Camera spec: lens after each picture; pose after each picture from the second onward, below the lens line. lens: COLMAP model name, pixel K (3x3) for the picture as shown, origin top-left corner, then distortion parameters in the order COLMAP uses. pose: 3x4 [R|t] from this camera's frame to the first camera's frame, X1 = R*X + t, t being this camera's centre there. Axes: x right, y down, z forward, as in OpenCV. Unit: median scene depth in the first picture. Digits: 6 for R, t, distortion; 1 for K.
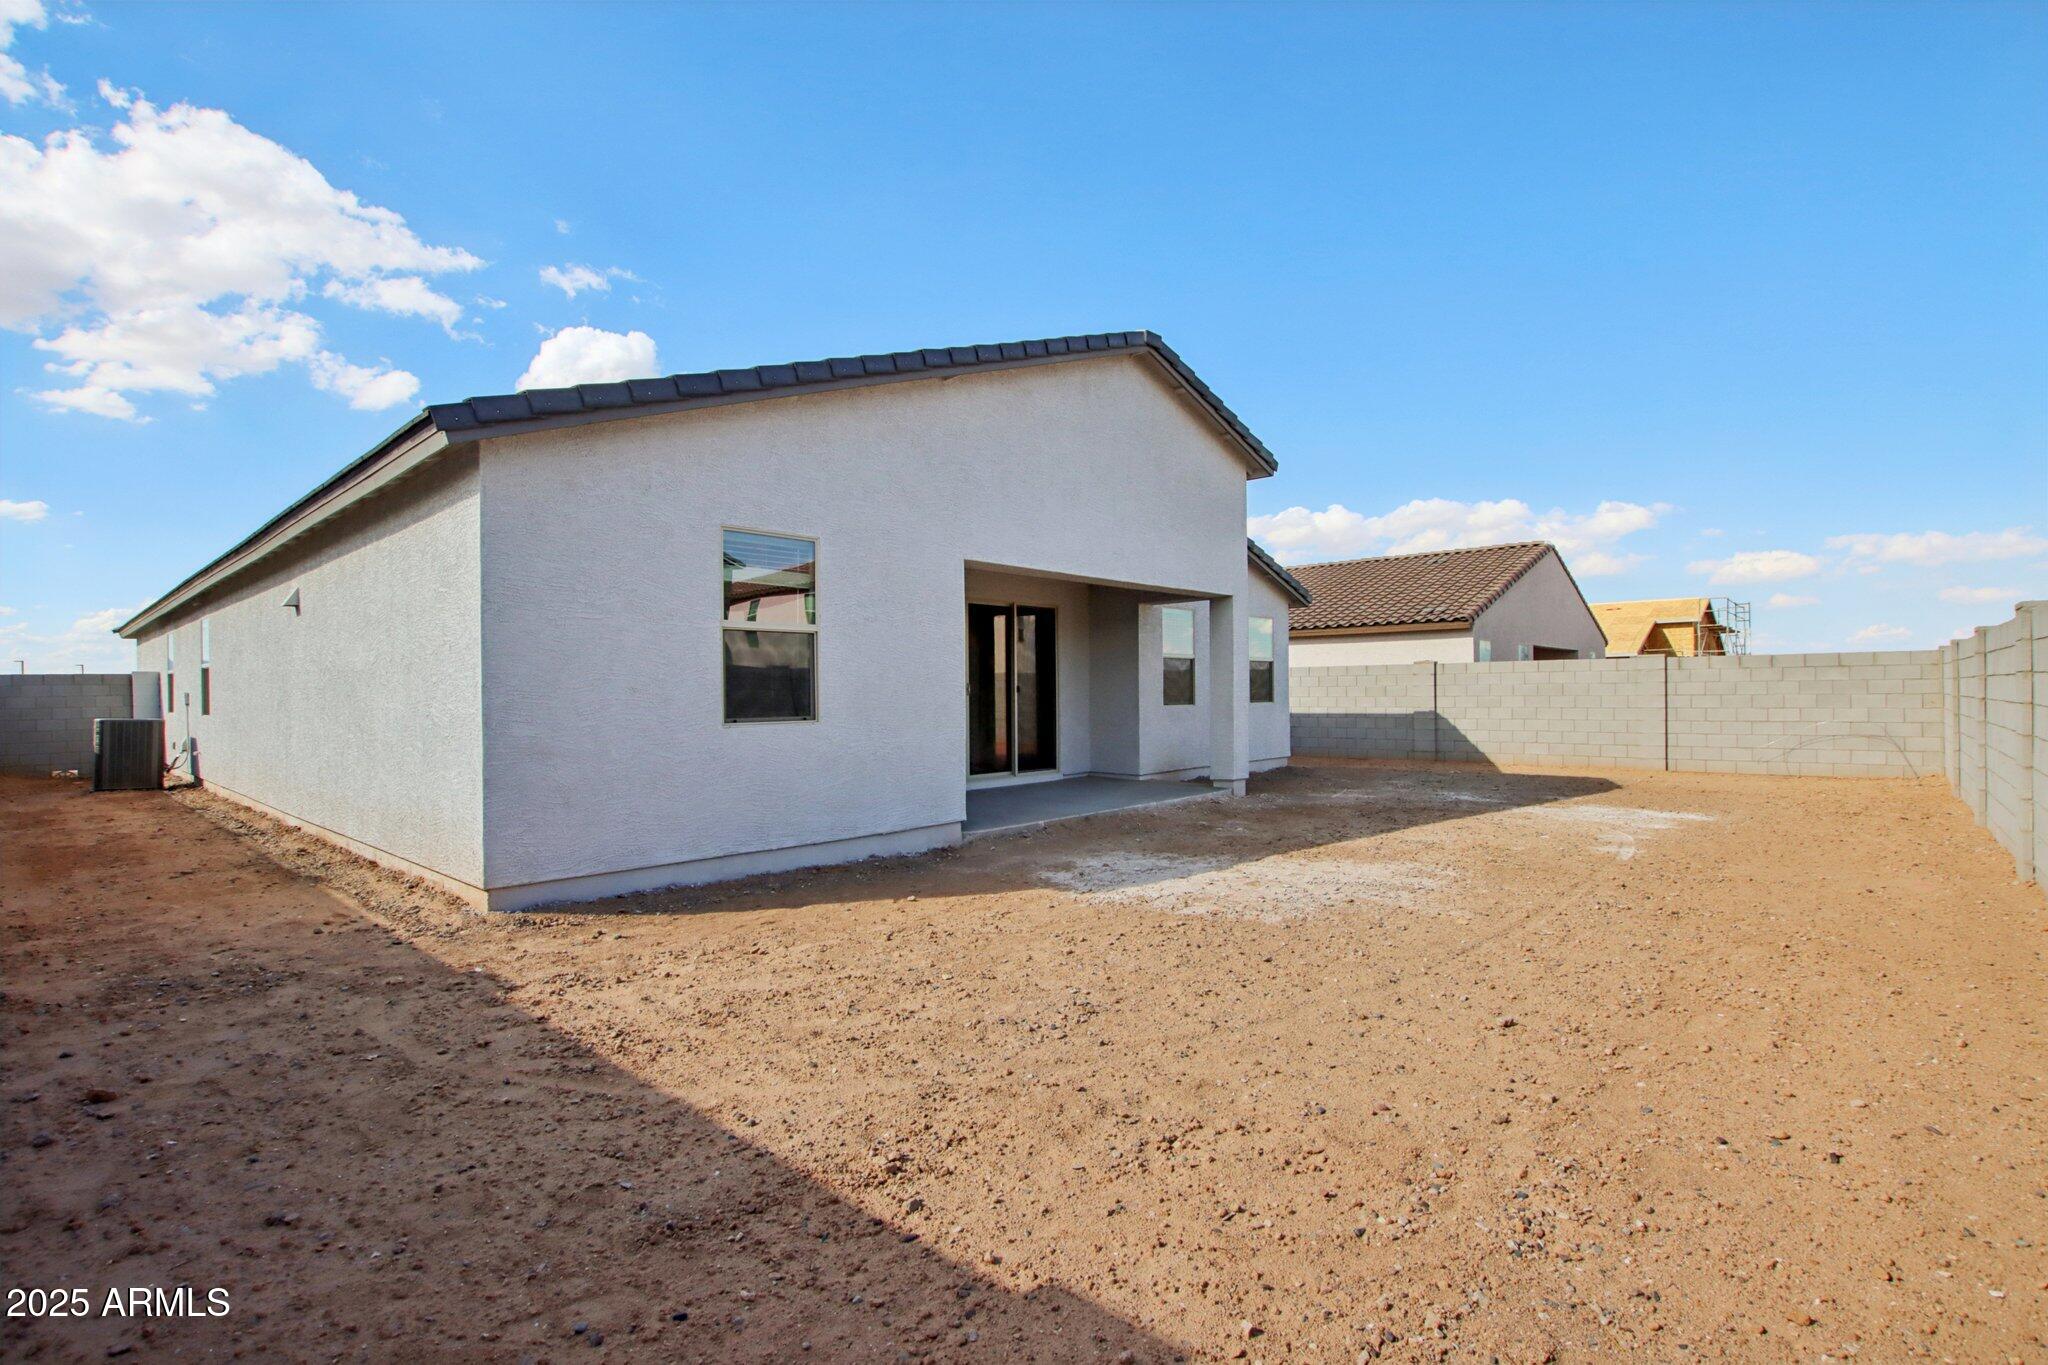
lens RADIAL K [[958.1, 0, 1036.8], [0, 958.1, 680.2], [0, 0, 1]] dist [0.009382, -0.001032]
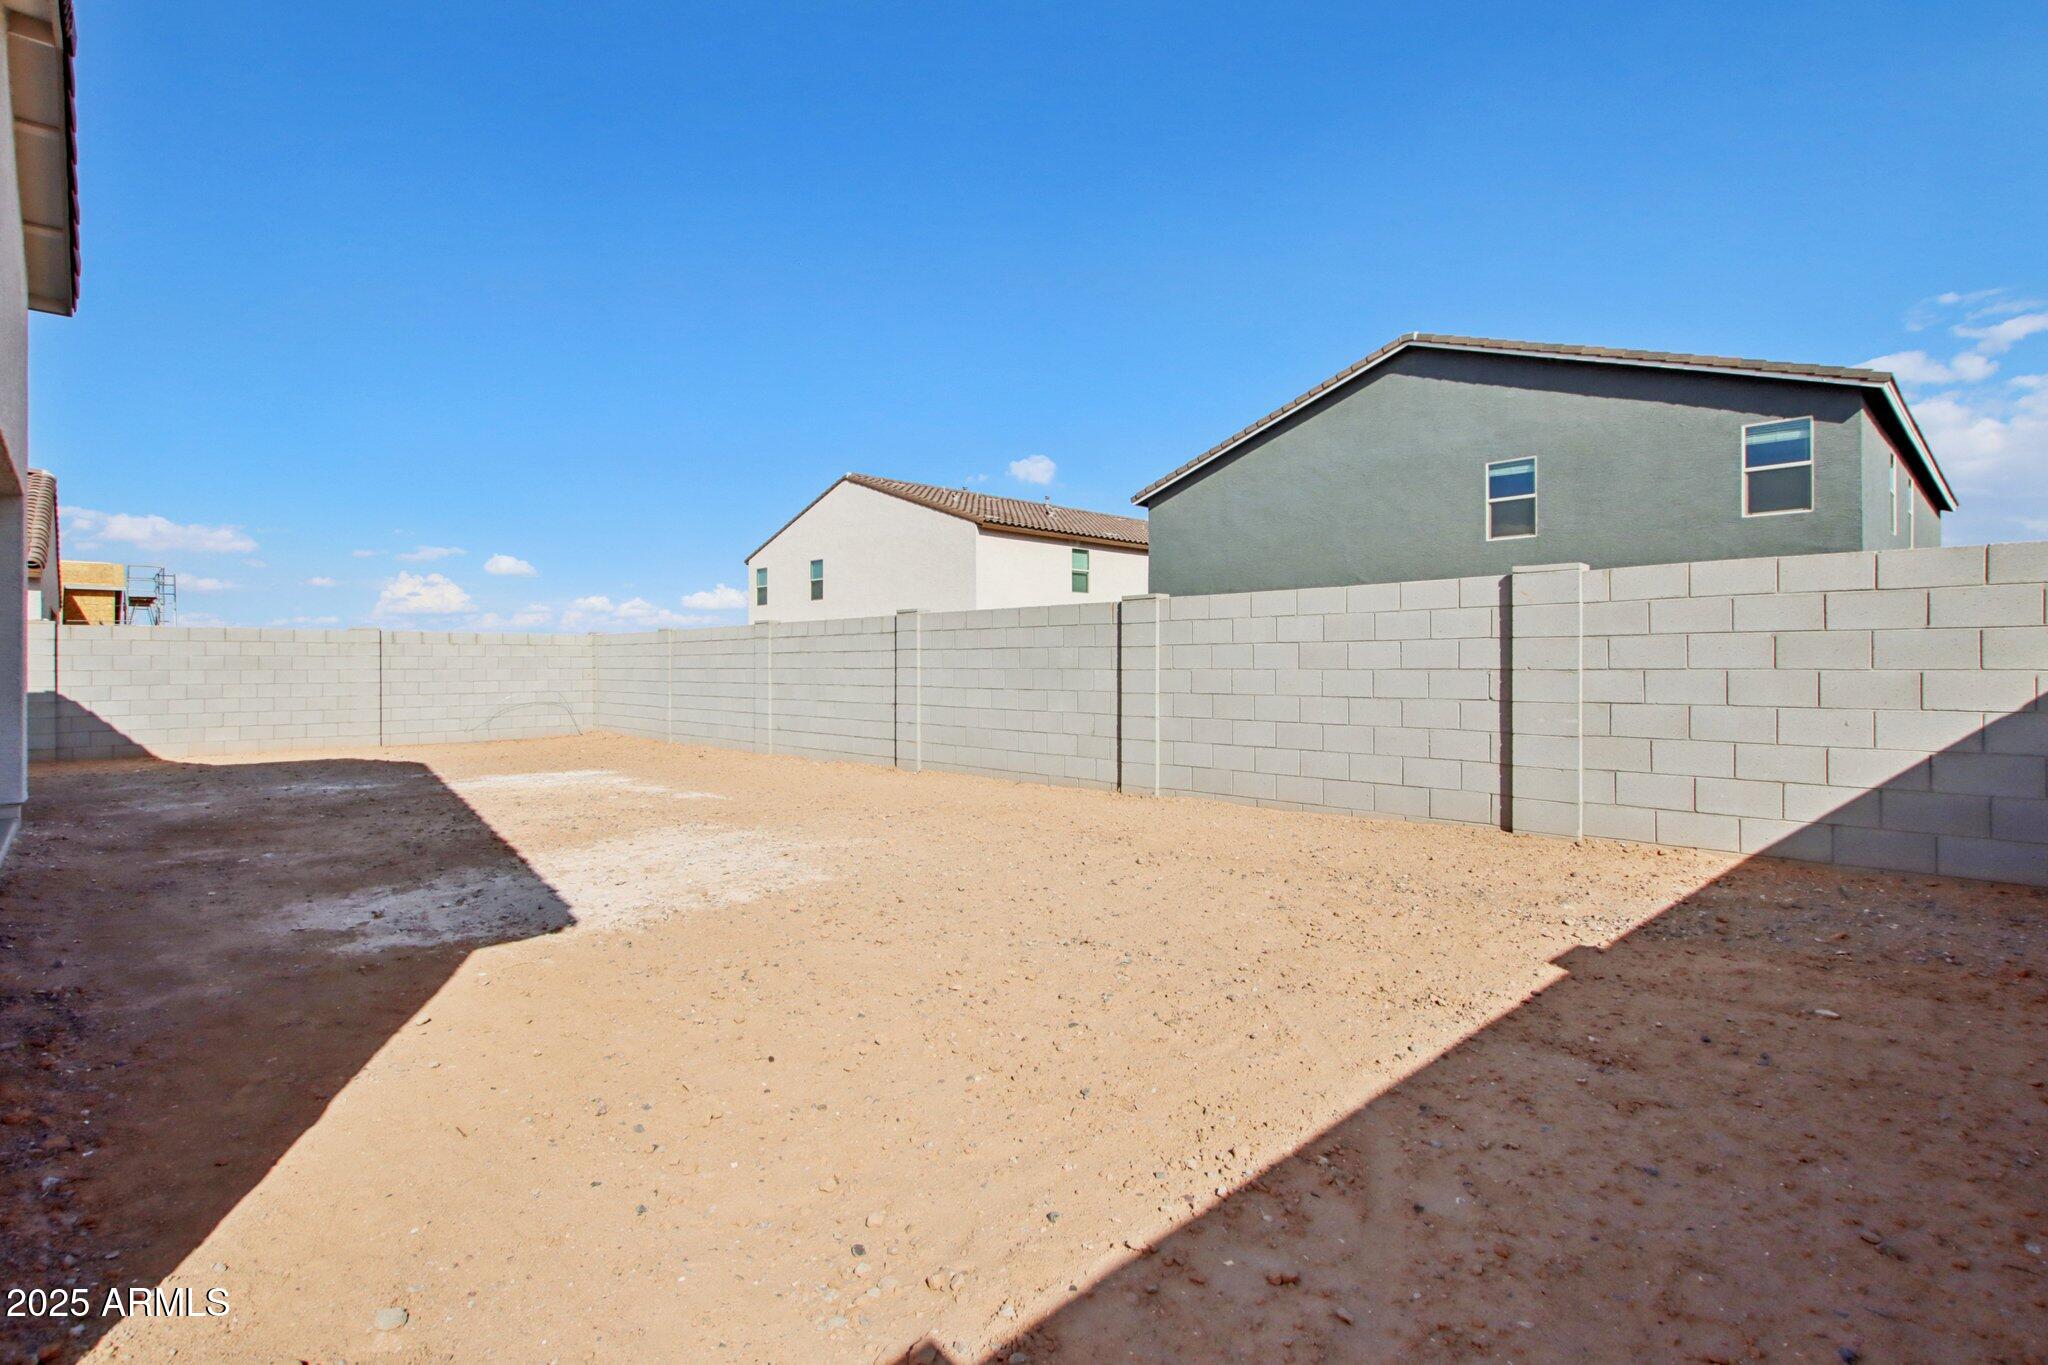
lens RADIAL K [[958.1, 0, 1035.7], [0, 958.1, 684.3], [0, 0, 1]] dist [0.009382, -0.001032]
pose [[0.057799, -0.006247, 0.998309, -0.310578], [-0.009237, 0.999934, 0.006792, 0.020740], [-0.998285, -0.009614, 0.057738, 0.319551]]
